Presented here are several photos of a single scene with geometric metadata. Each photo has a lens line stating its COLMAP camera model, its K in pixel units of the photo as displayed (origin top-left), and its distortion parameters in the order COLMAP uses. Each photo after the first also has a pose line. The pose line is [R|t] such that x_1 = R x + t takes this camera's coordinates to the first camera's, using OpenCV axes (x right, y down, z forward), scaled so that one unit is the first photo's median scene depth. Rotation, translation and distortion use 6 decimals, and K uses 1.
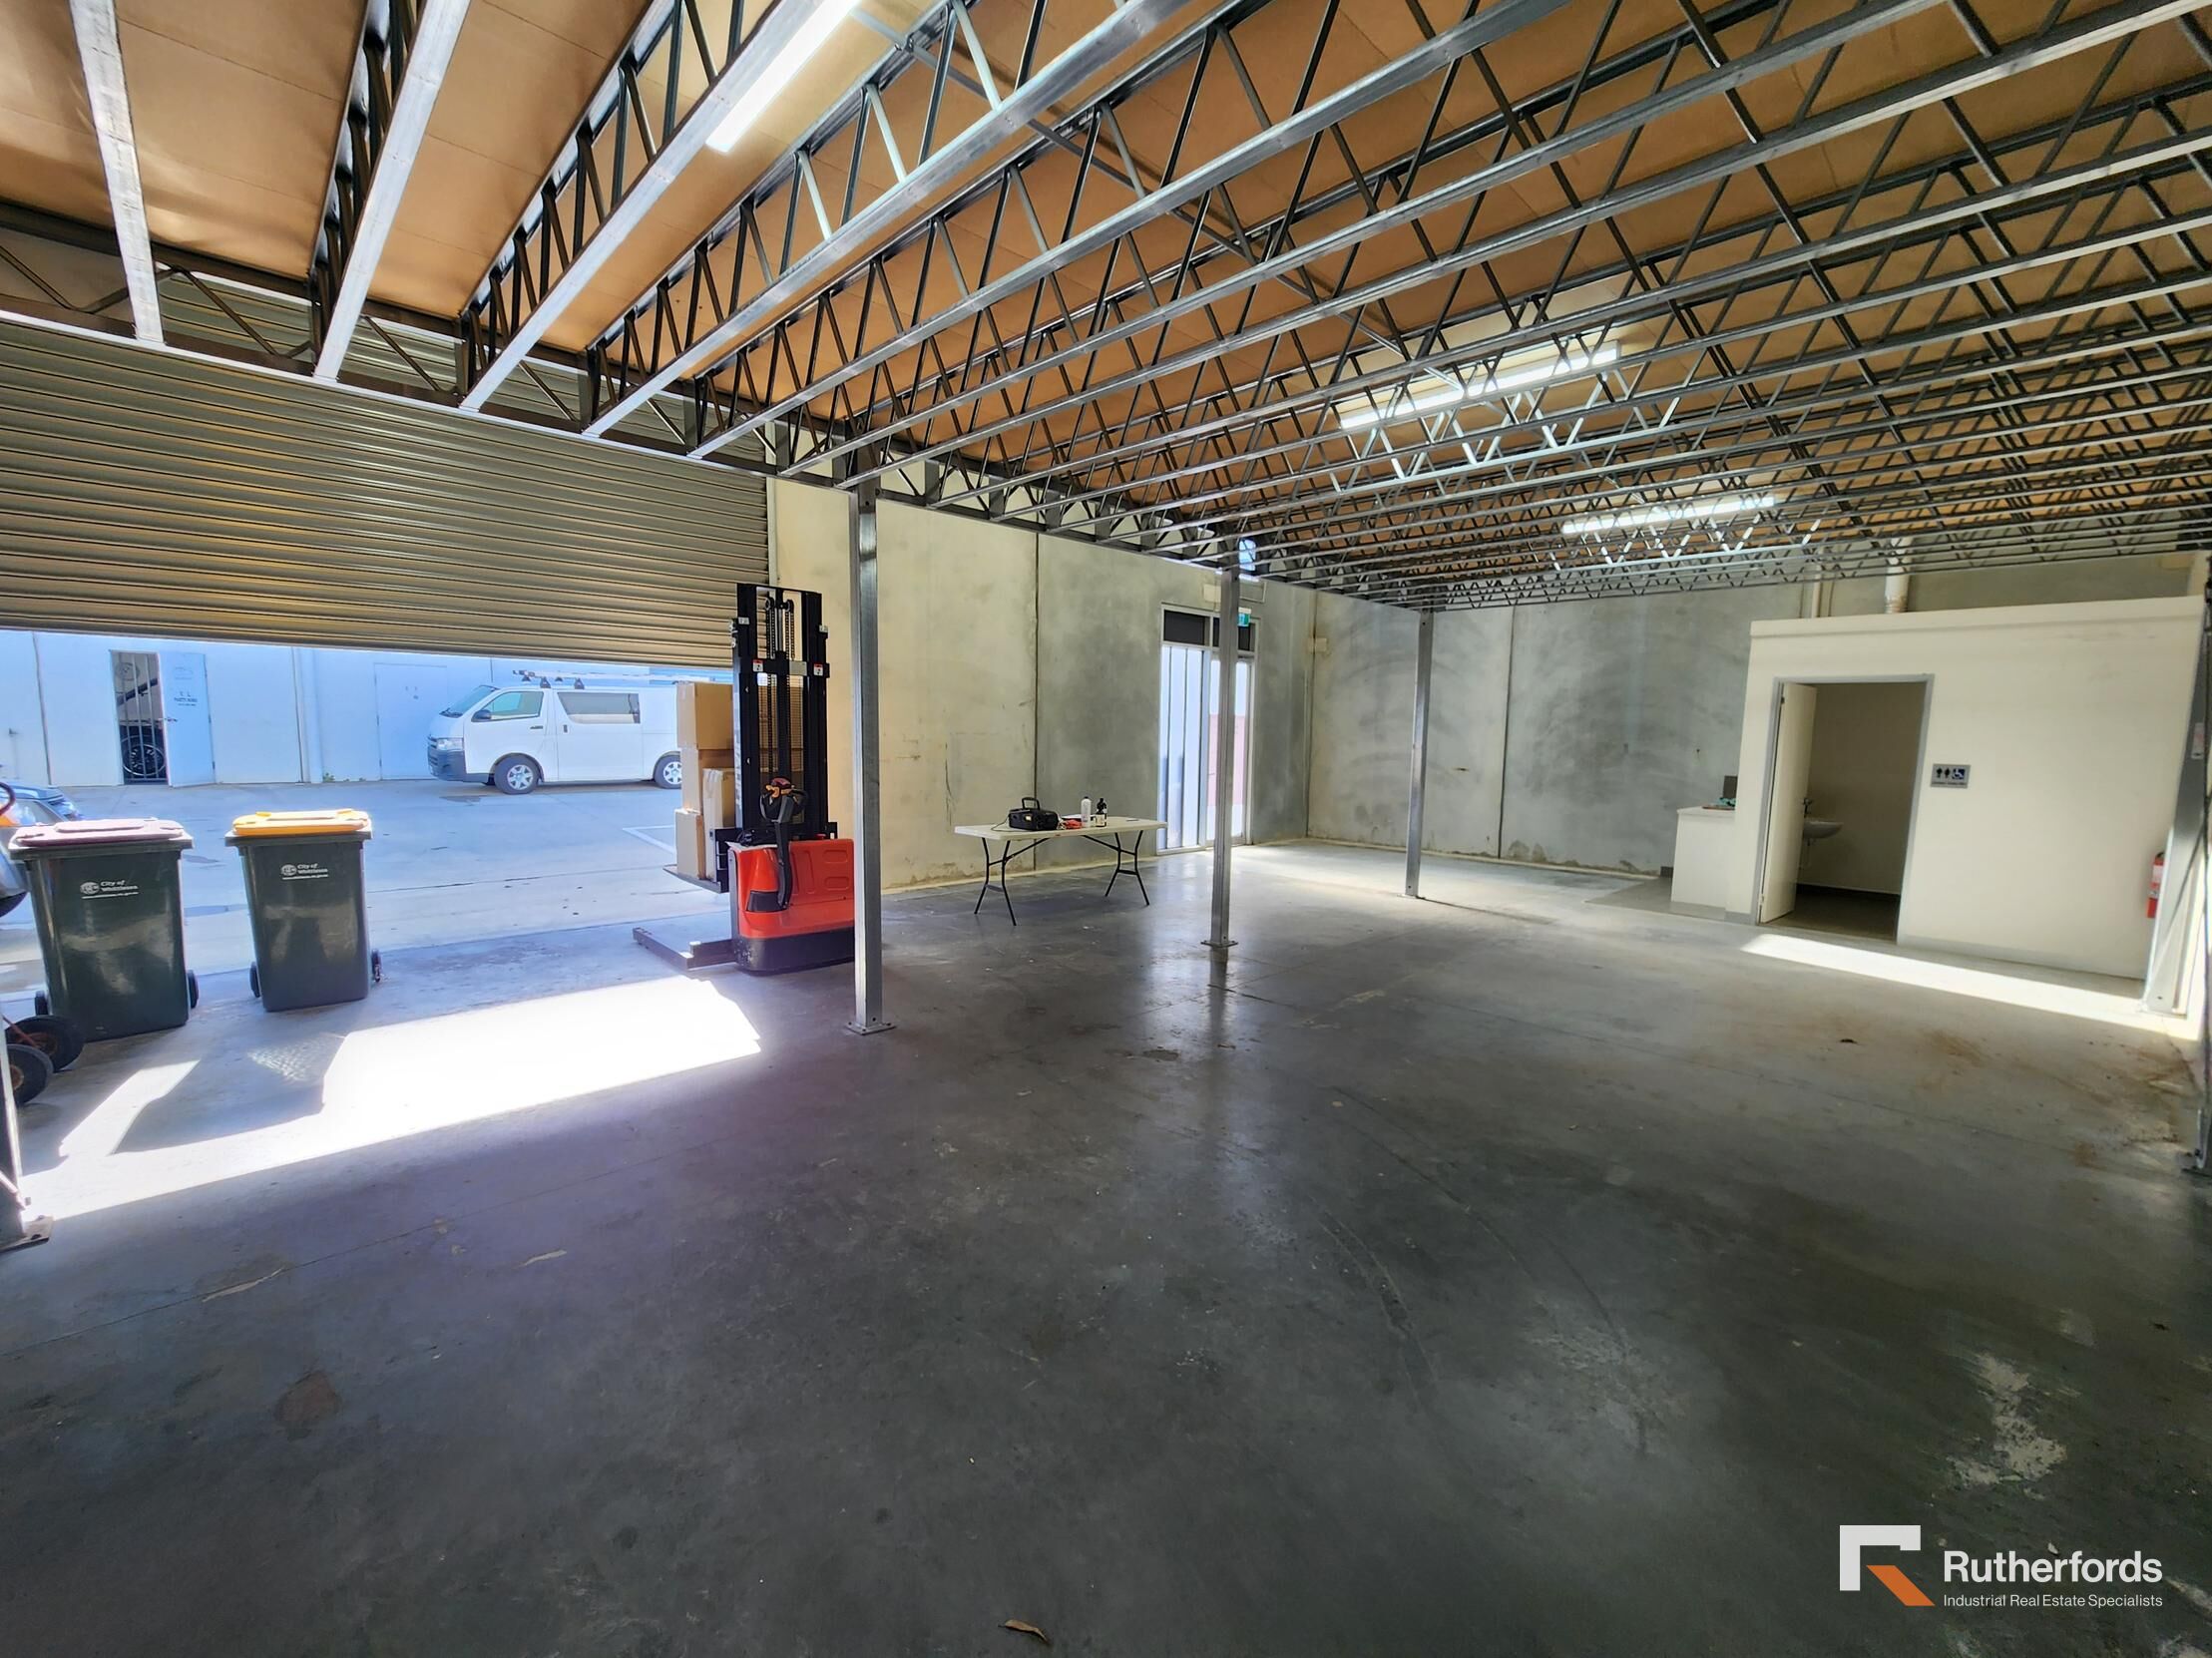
lens RADIAL K [[903.8, 0, 1124.3], [0, 903.8, 824.8], [0, 0, 1]] dist [0.000339, -0.000818]
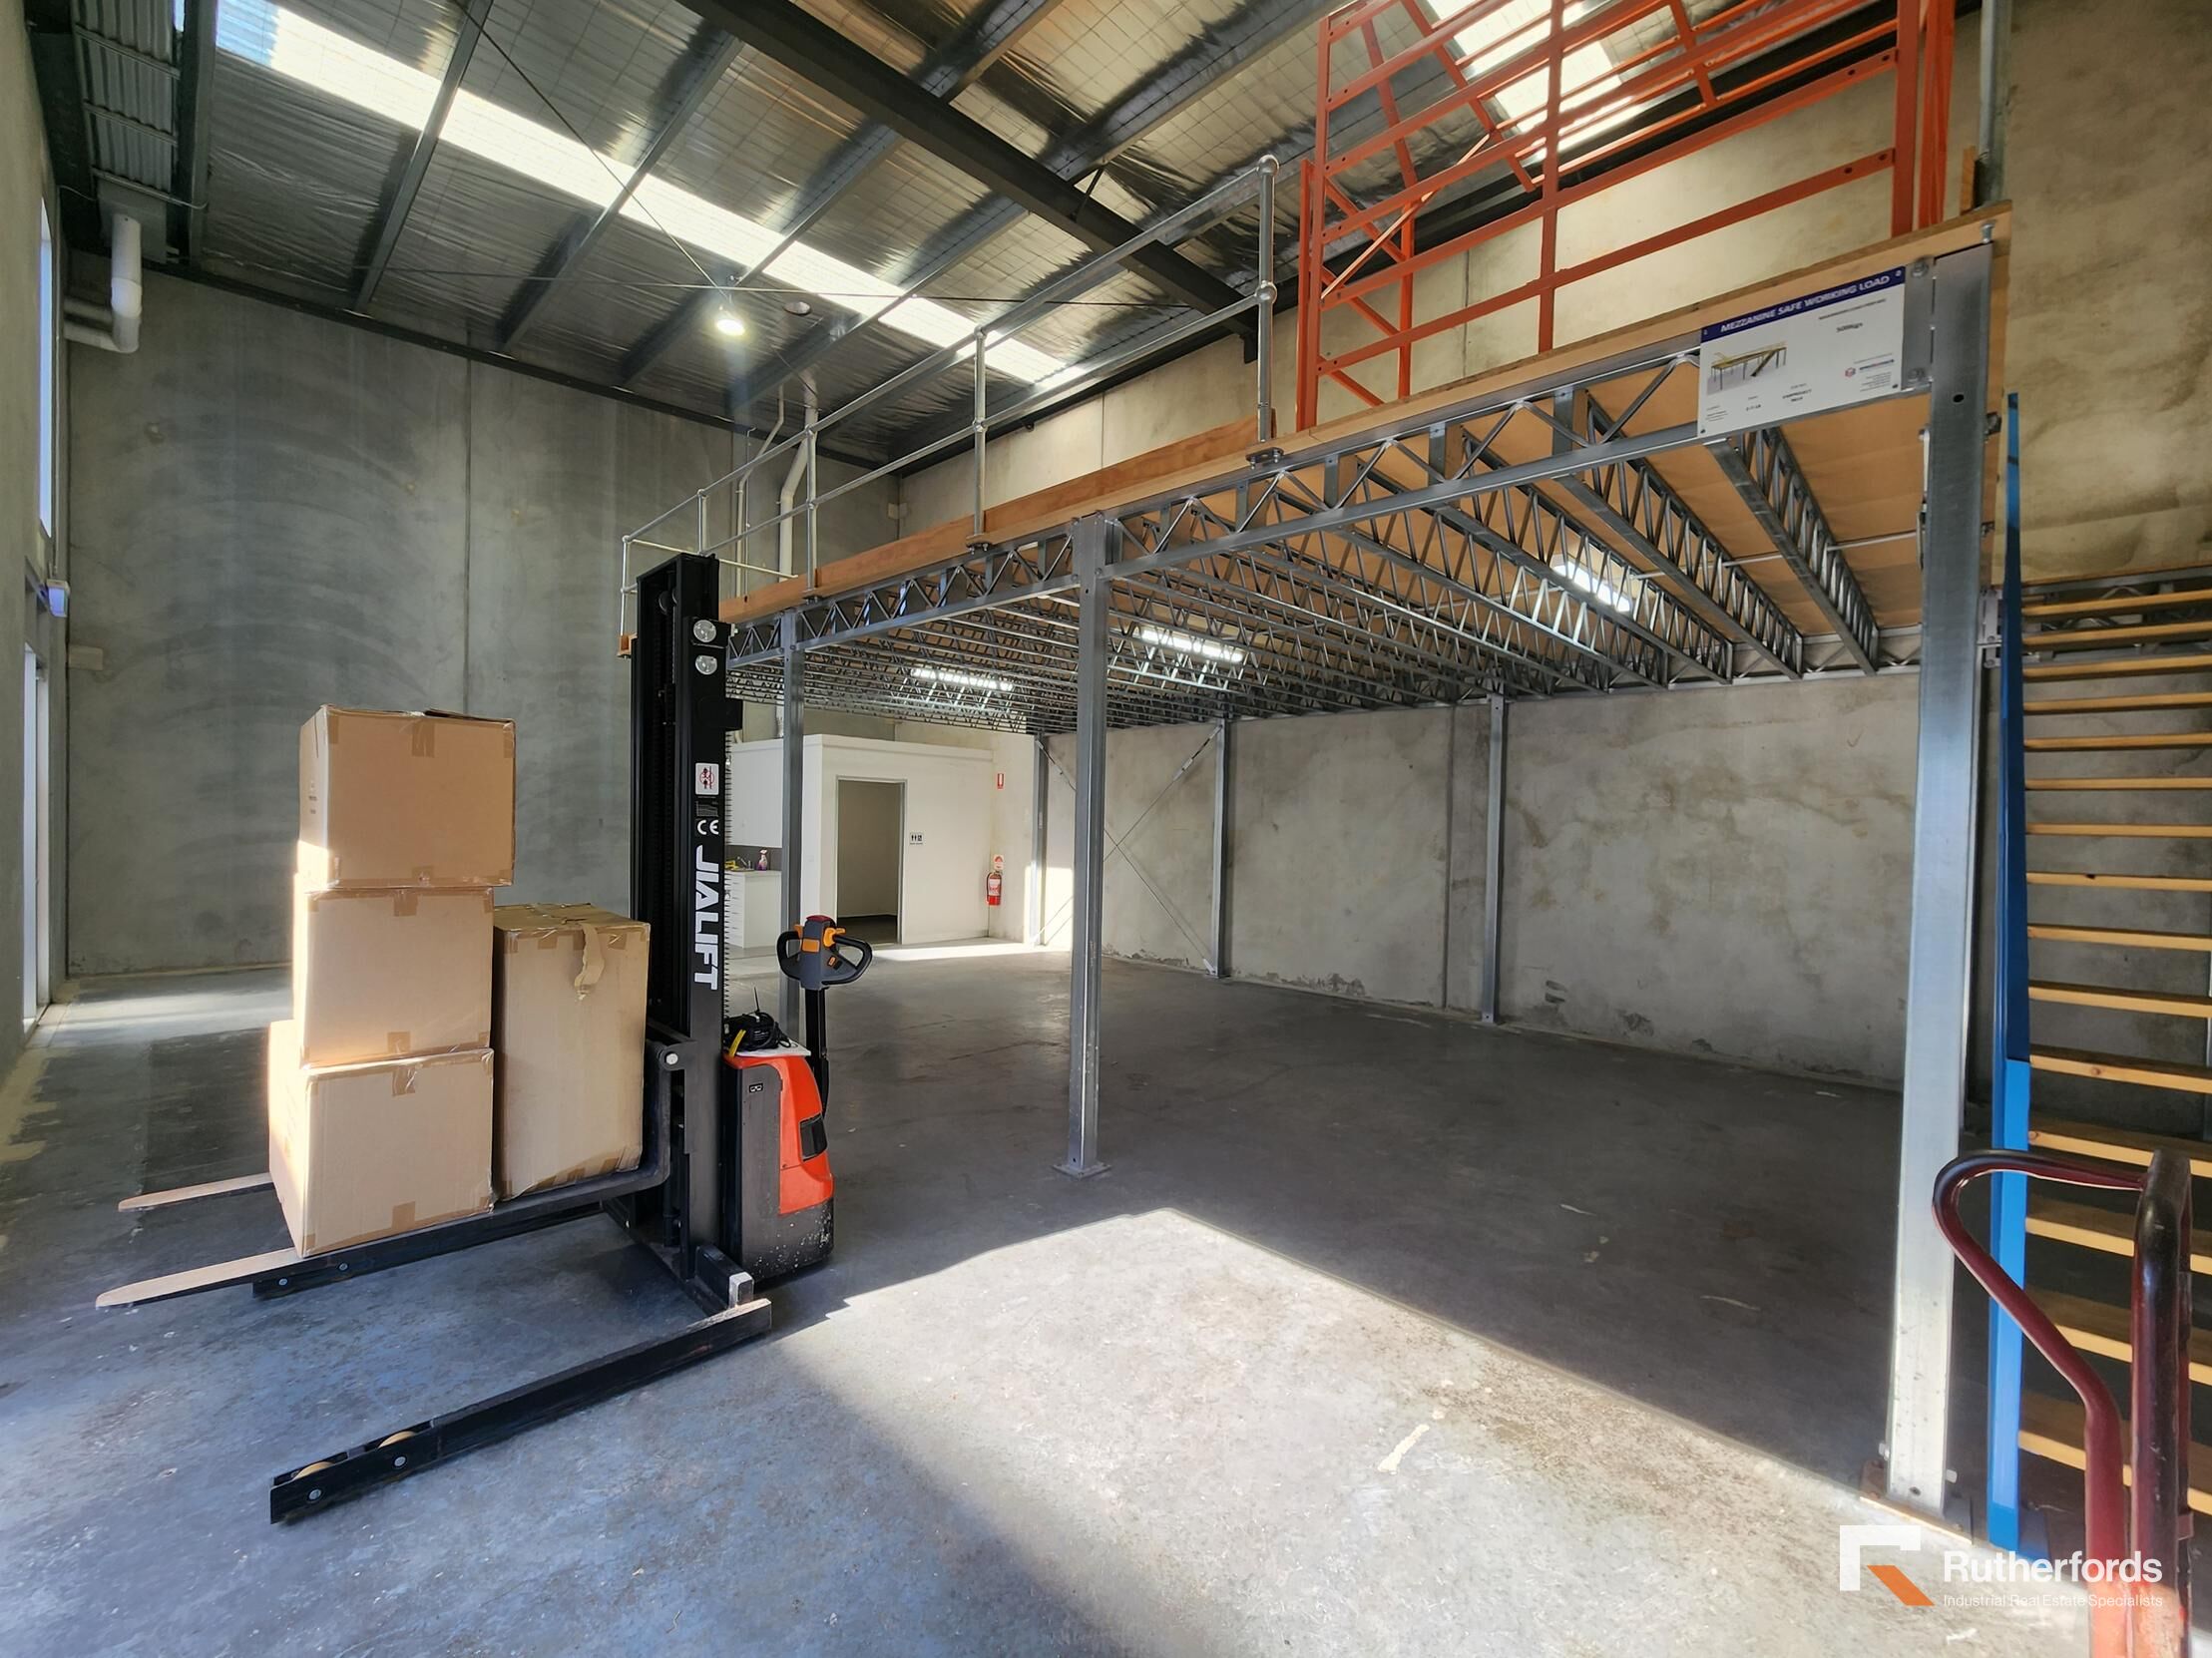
lens RADIAL K [[903.8, 0, 1127.2], [0, 903.8, 832.0], [0, 0, 1]] dist [0.000339, -0.000818]
pose [[-0.043804, -0.024410, 0.998742, -0.516710], [0.083985, 0.996073, 0.028029, -0.049626], [-0.995504, 0.085107, -0.041582, 0.413806]]
